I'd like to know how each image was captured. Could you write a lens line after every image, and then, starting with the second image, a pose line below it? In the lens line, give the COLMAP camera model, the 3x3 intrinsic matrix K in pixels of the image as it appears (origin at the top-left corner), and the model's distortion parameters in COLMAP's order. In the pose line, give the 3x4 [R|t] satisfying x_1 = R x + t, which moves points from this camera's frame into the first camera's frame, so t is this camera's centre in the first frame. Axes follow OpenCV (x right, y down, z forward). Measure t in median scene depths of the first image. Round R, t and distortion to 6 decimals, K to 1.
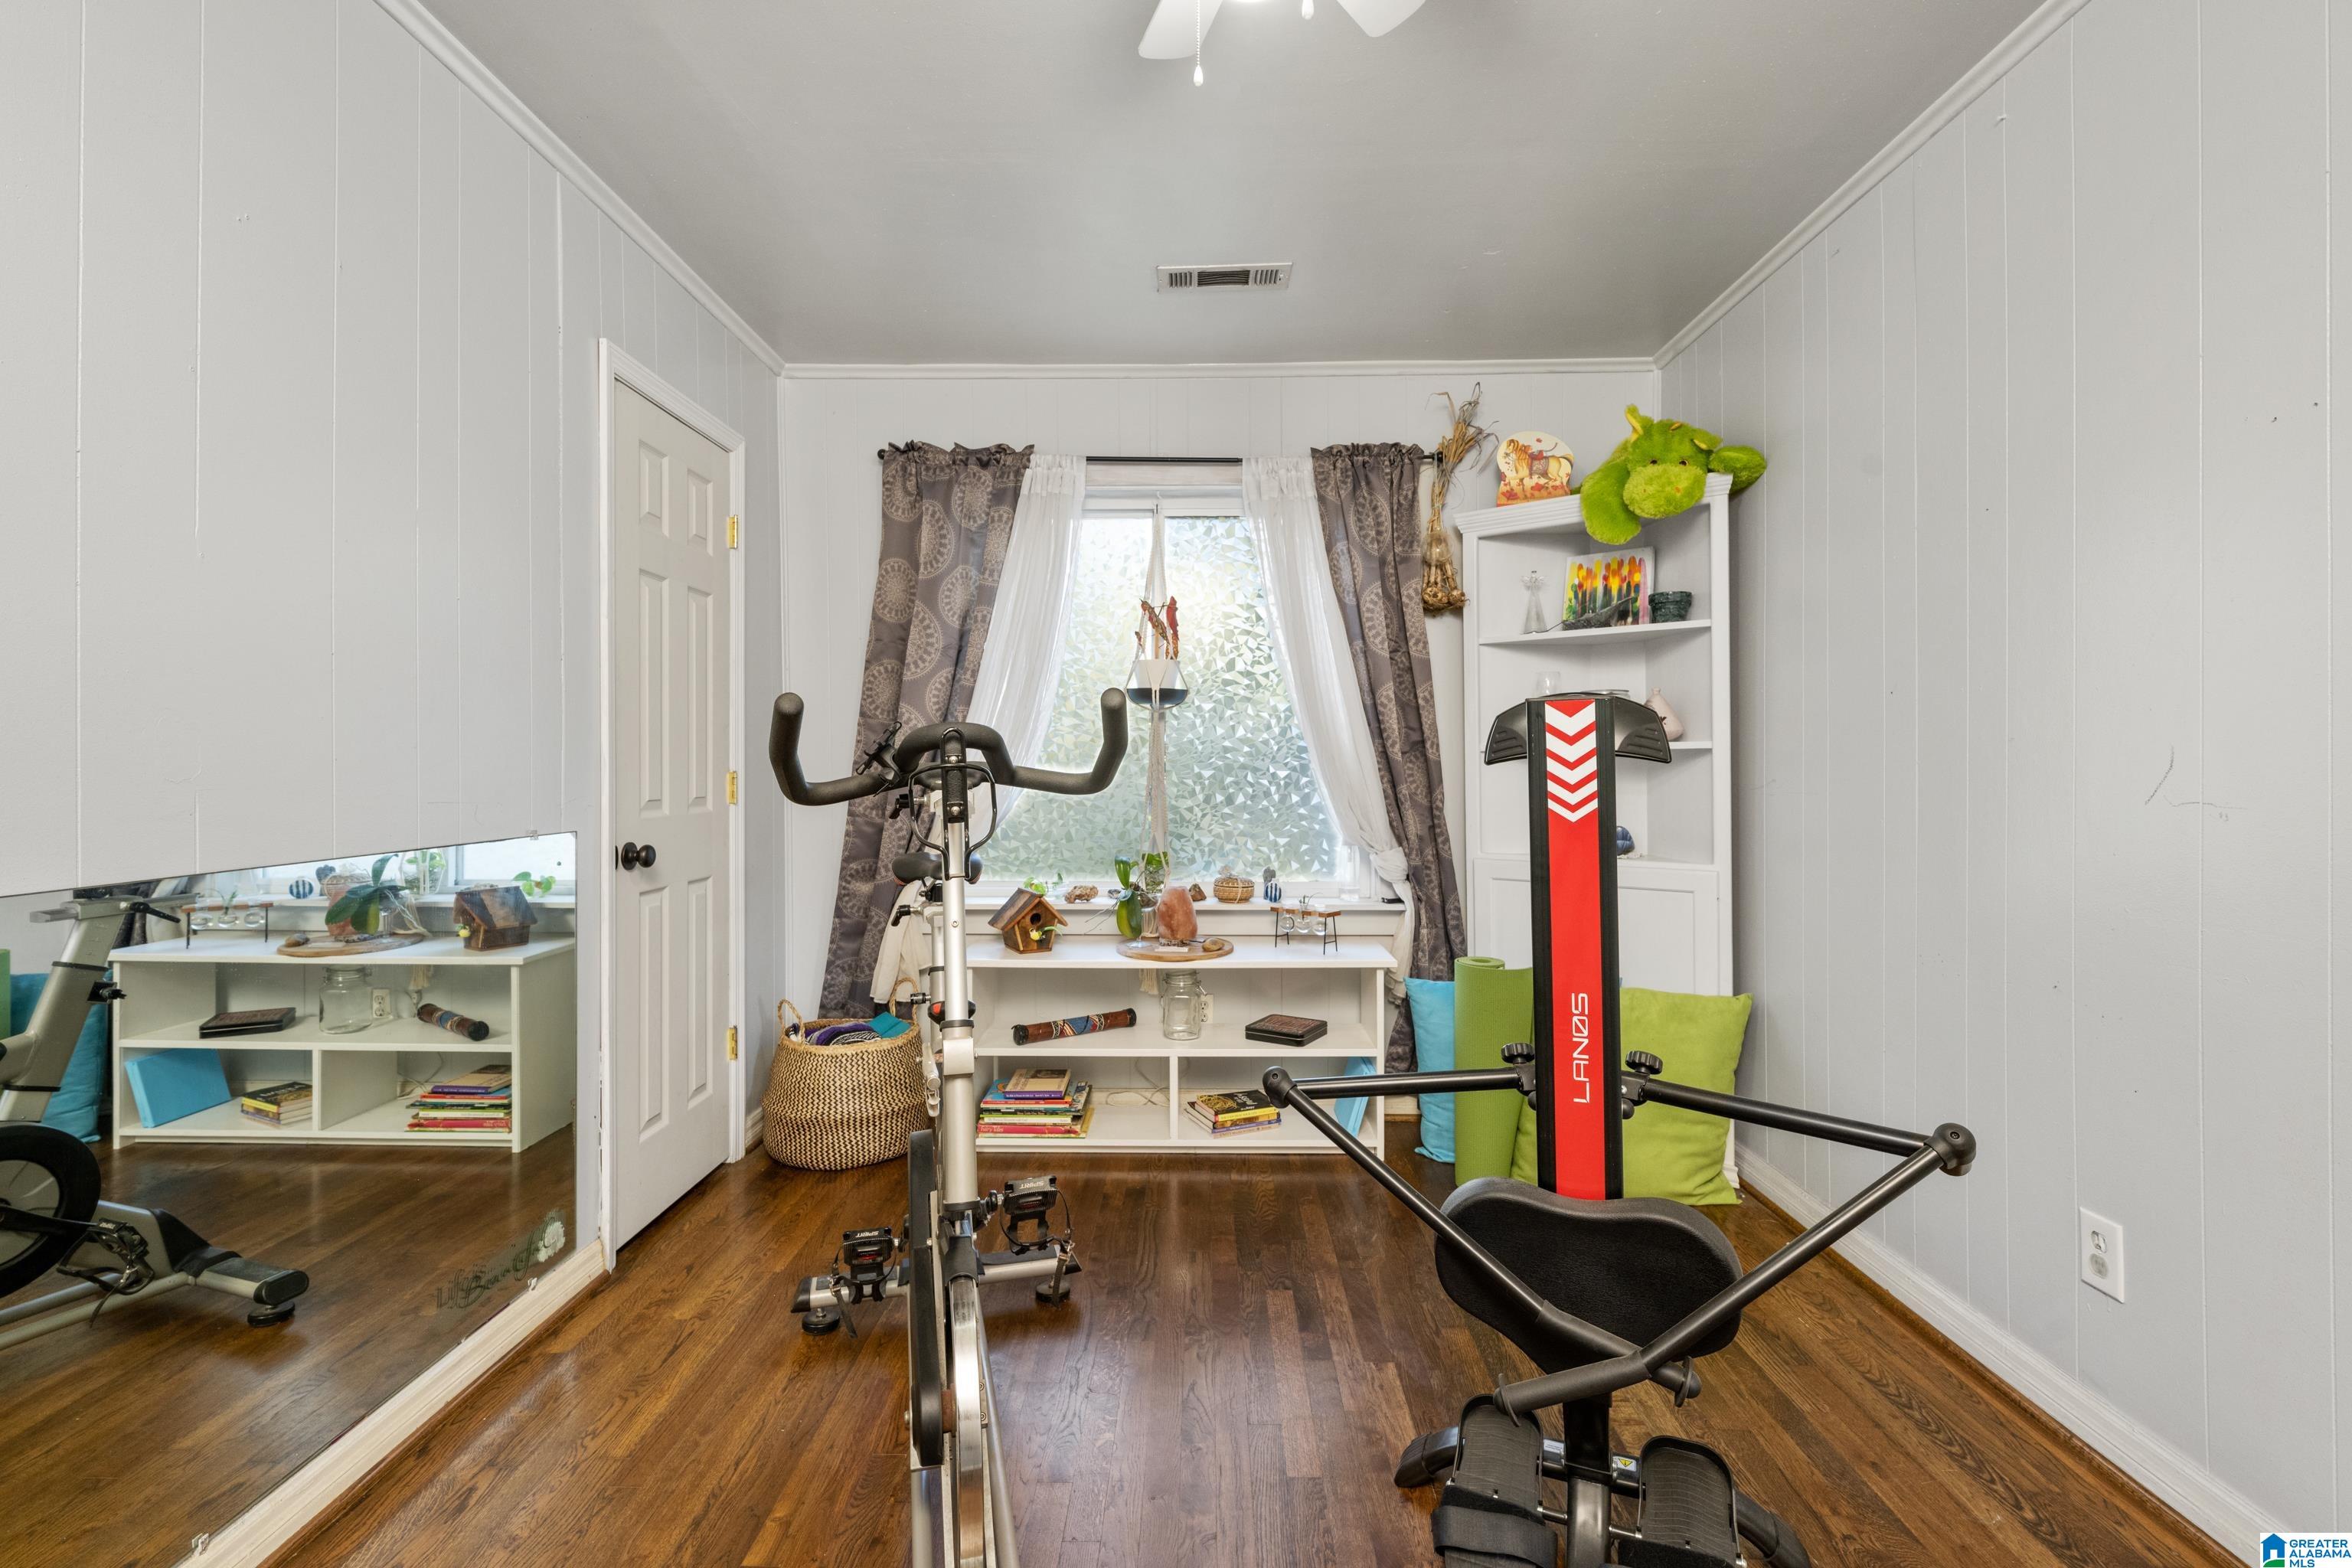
lens RADIAL K [[1053.9, 0, 1174.4], [0, 1053.9, 762.7], [0, 0, 1]] dist [0.003393, 0.000592]
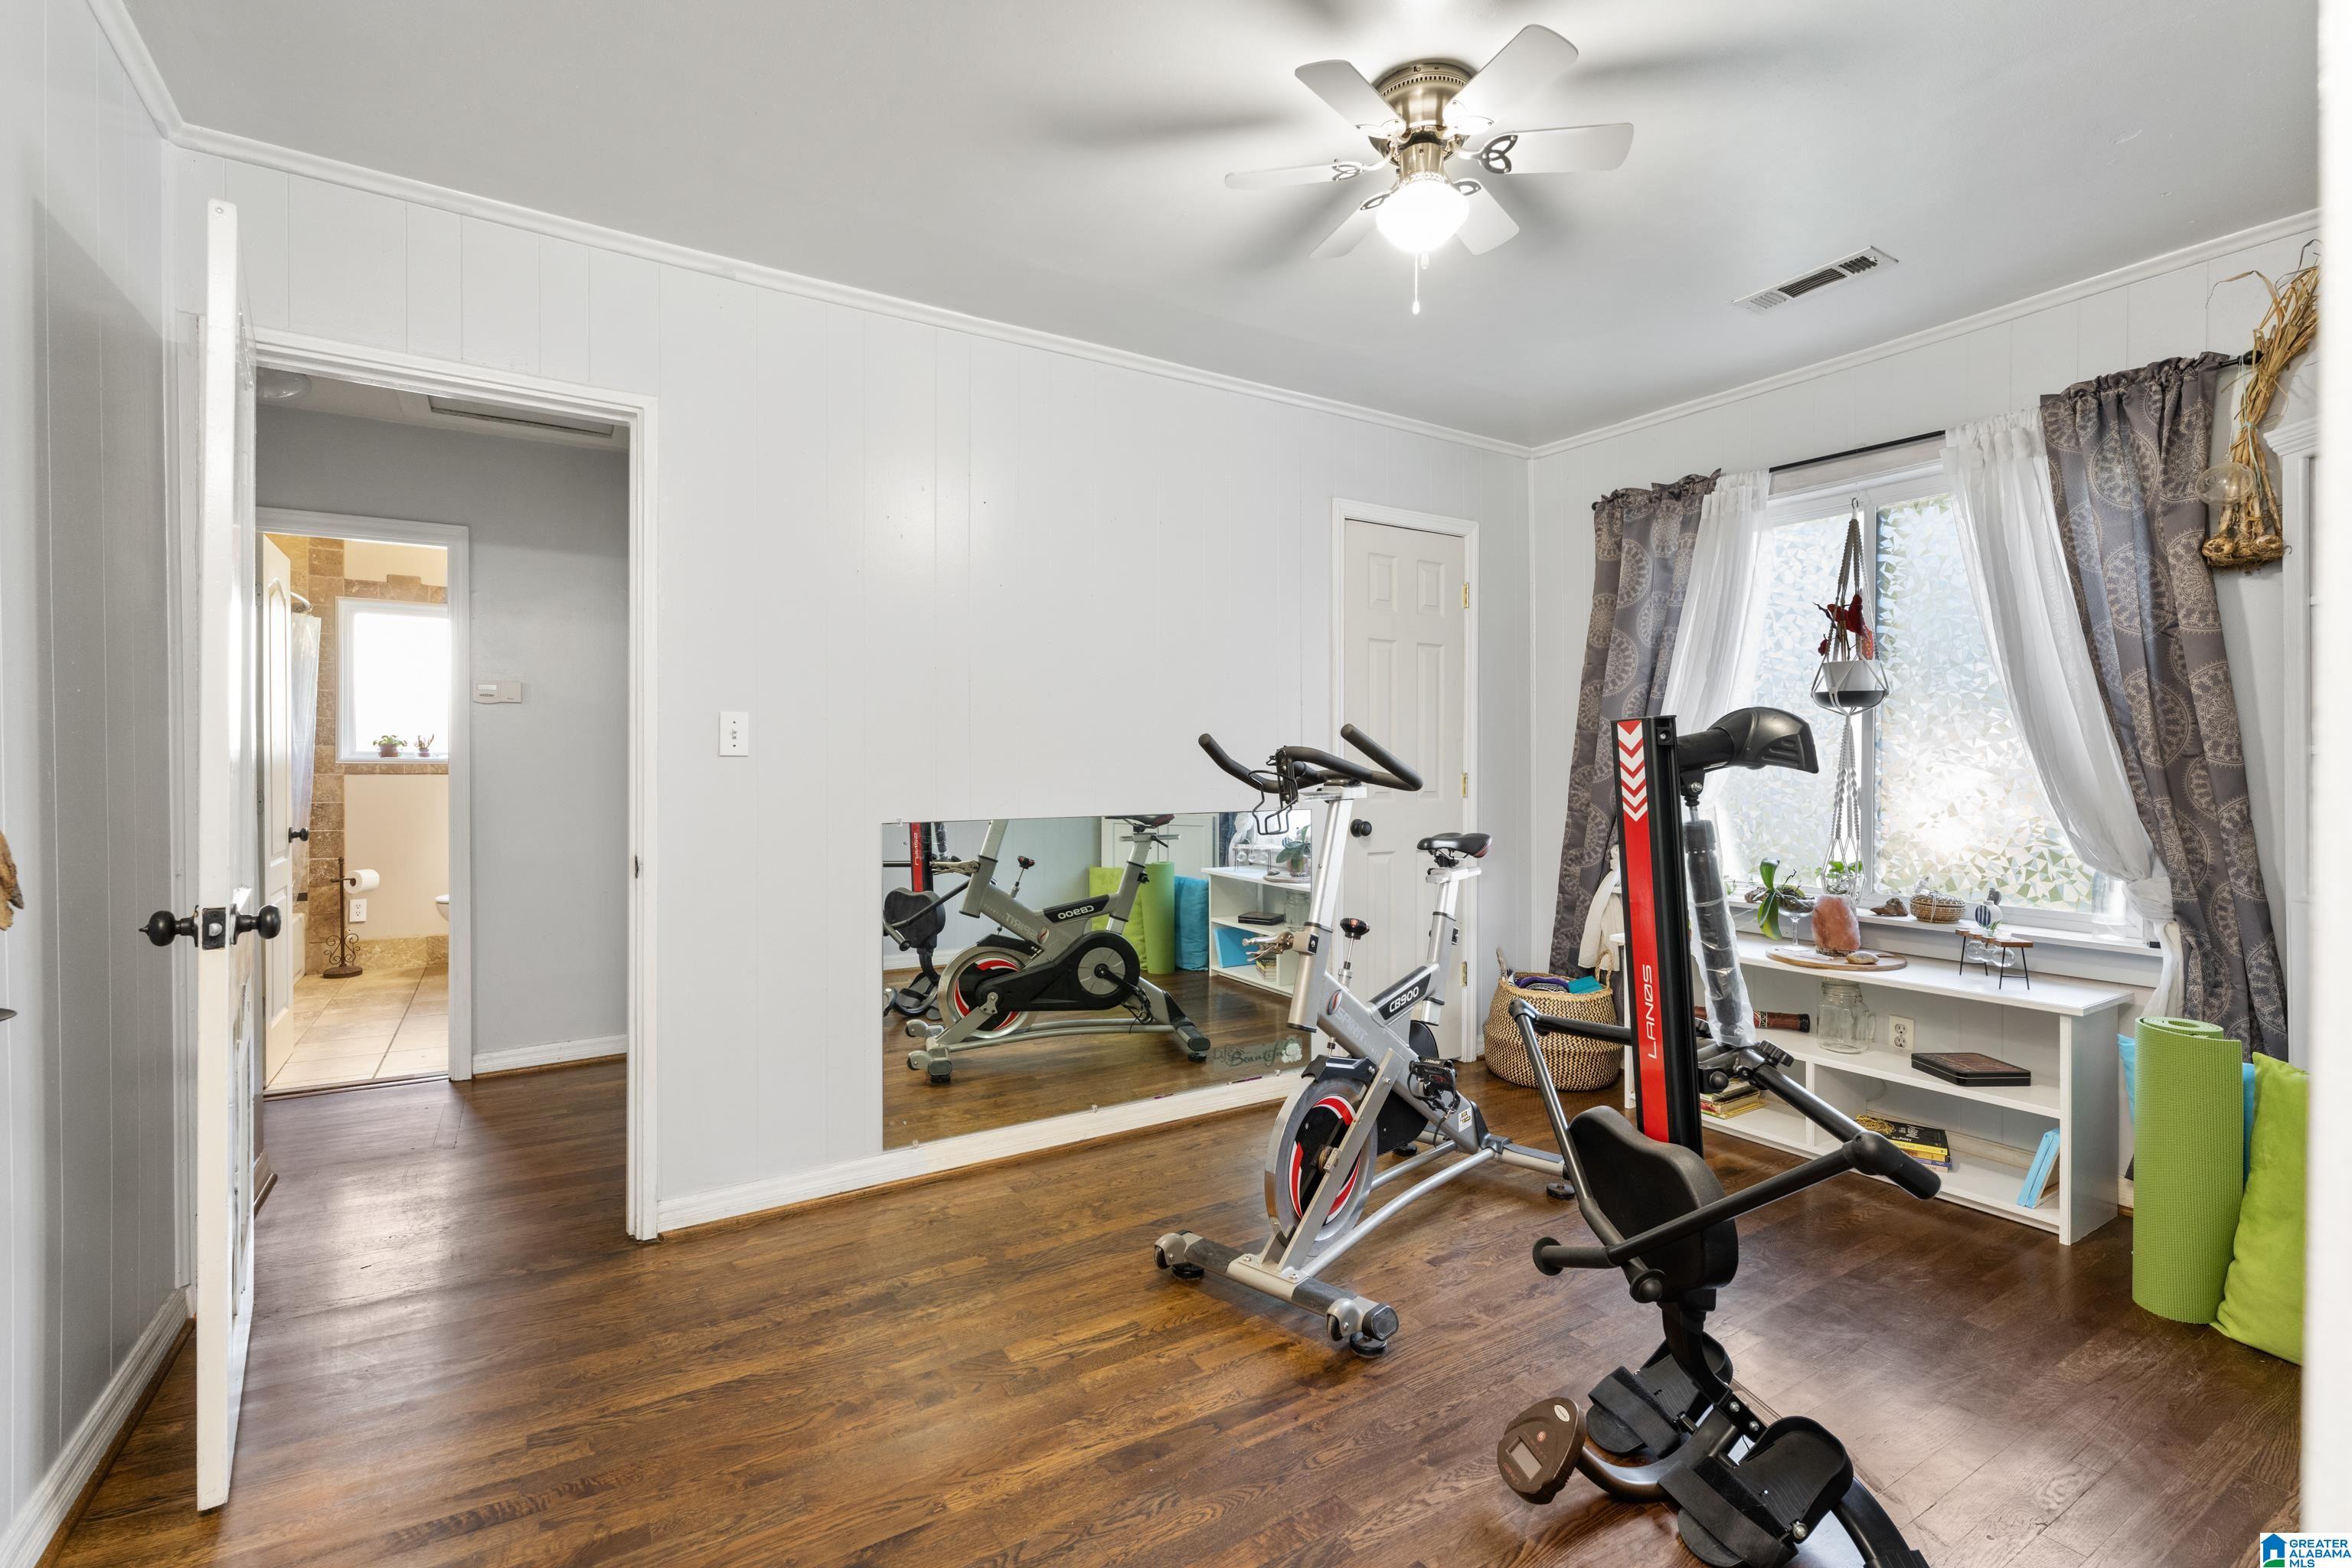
lens RADIAL K [[1053.9, 0, 1185.3], [0, 1053.9, 778.3], [0, 0, 1]] dist [0.003393, 0.000592]
pose [[0.554754, 0.012712, -0.831917, 0.461434], [-0.000725, 0.999890, 0.014795, -0.004470], [0.832014, -0.007604, 0.554703, -0.041458]]
